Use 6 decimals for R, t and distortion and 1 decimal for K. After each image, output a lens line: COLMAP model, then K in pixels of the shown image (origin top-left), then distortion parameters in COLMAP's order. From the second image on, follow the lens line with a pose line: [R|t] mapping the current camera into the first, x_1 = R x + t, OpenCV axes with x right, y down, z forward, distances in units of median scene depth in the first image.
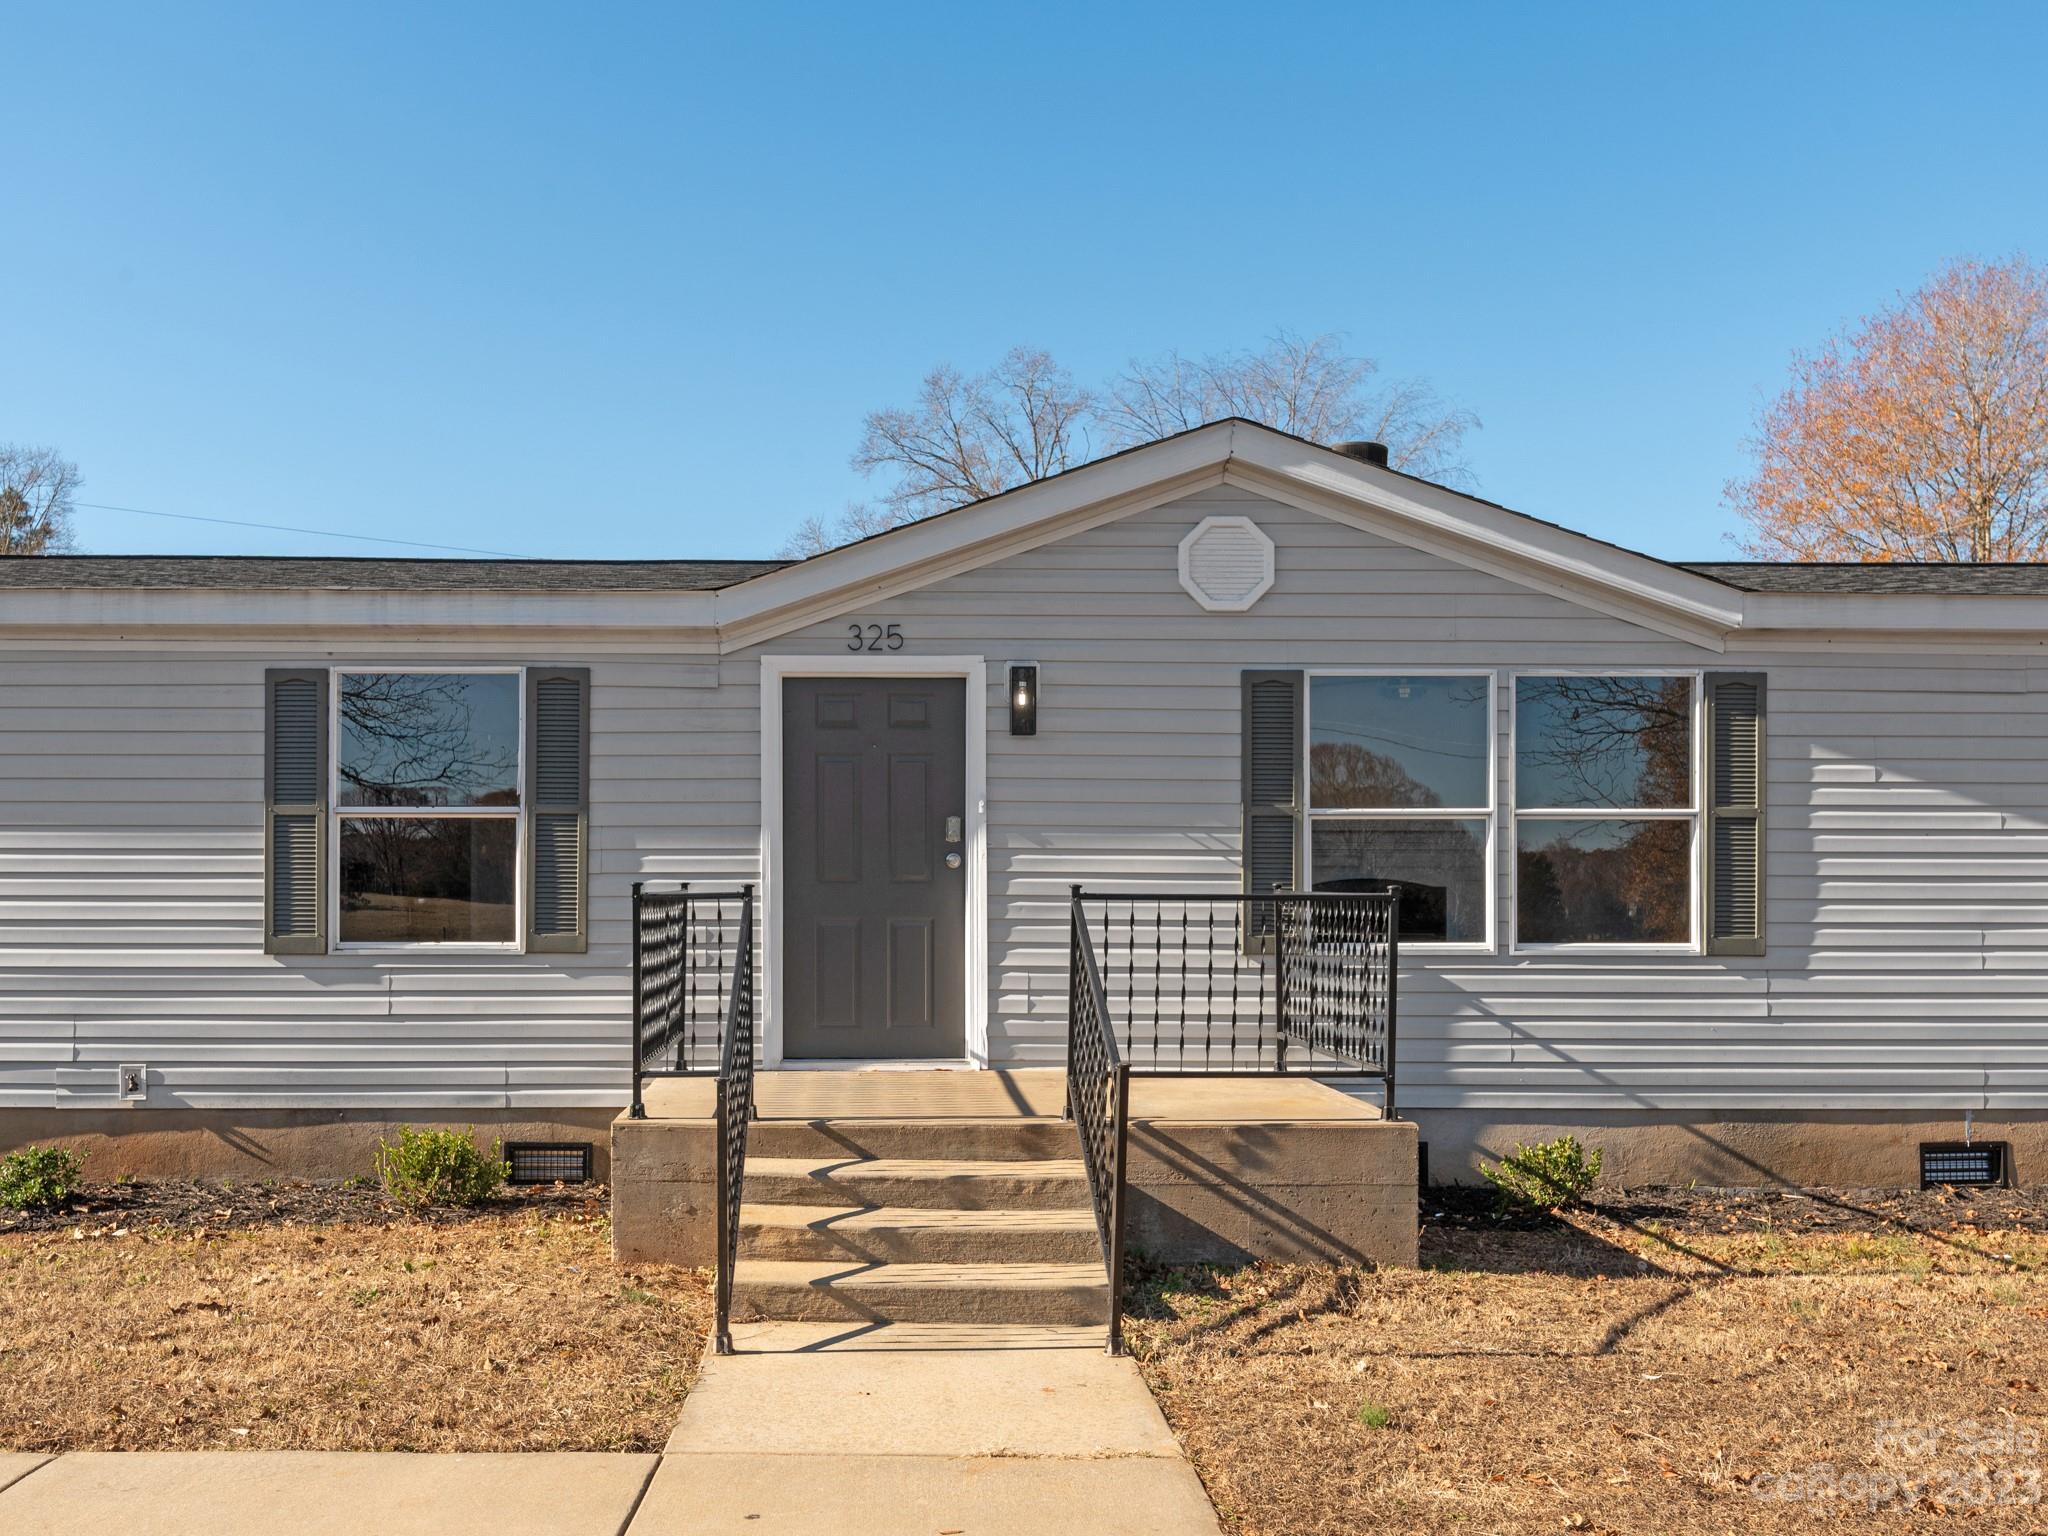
lens RADIAL K [[1848.4, 0, 1024.0], [0, 1848.4, 768.0], [0, 0, 1]] dist [-0.000466, -0.001430]
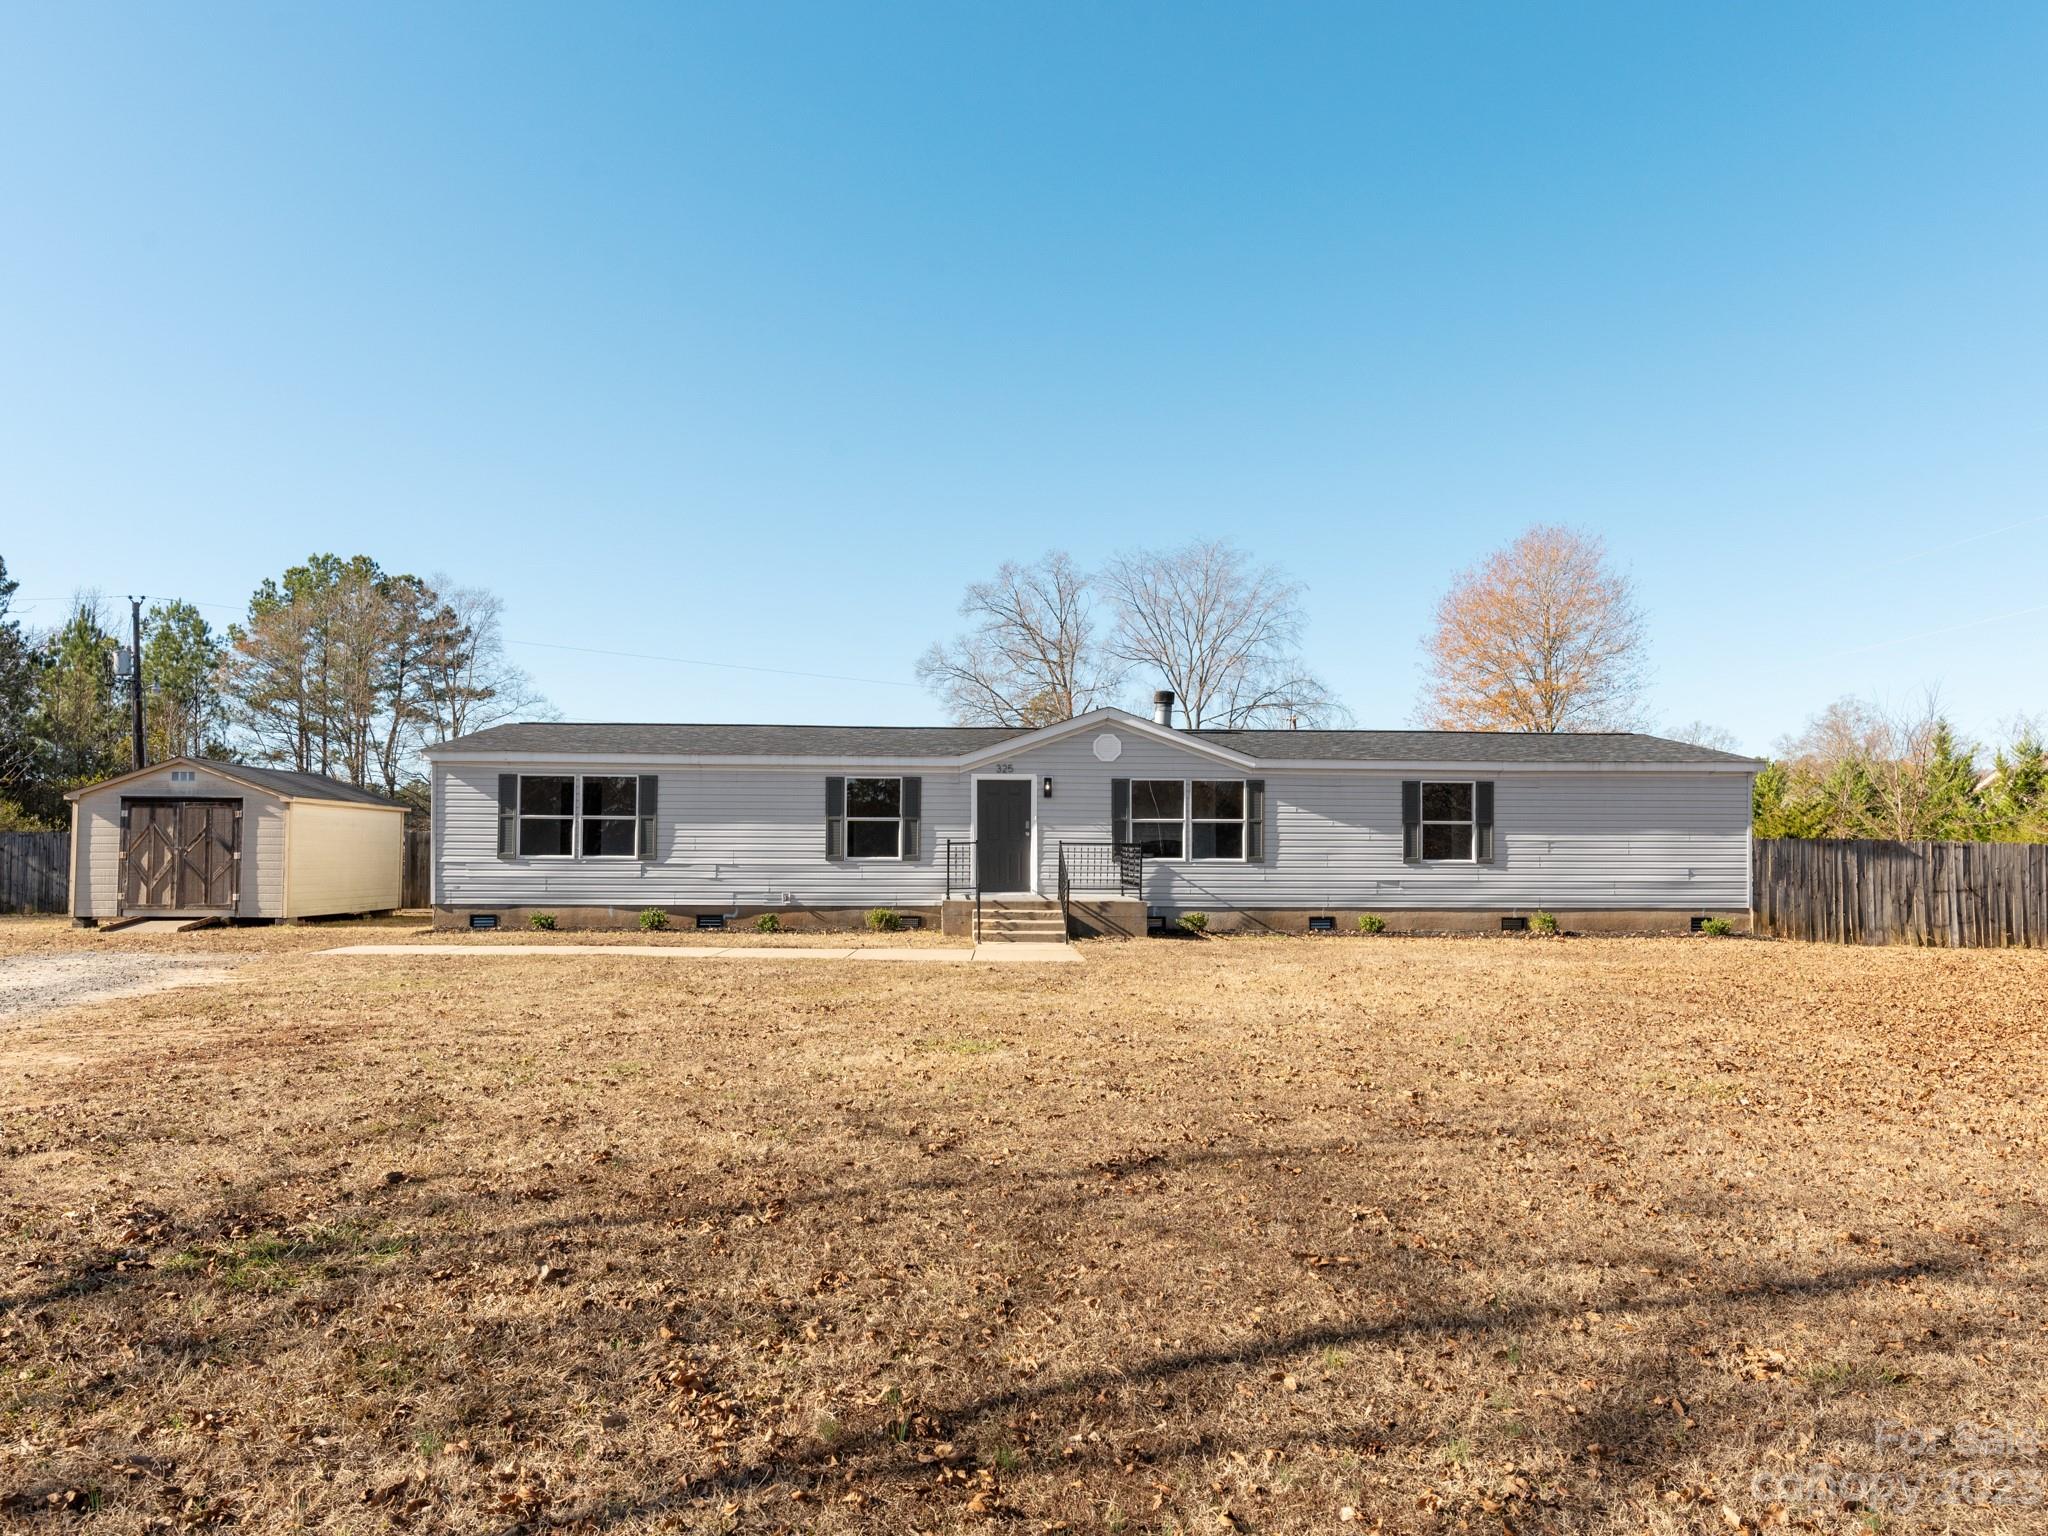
lens RADIAL K [[1329.8, 0, 1023.2], [0, 1329.8, 815.4], [0, 0, 1]] dist [0.003019, 0.003538]
pose [[0.999675, 0.003138, -0.025290, 0.016307], [-0.002154, 0.999243, 0.038845, -0.080078], [0.025393, -0.038778, 0.998925, -1.465340]]
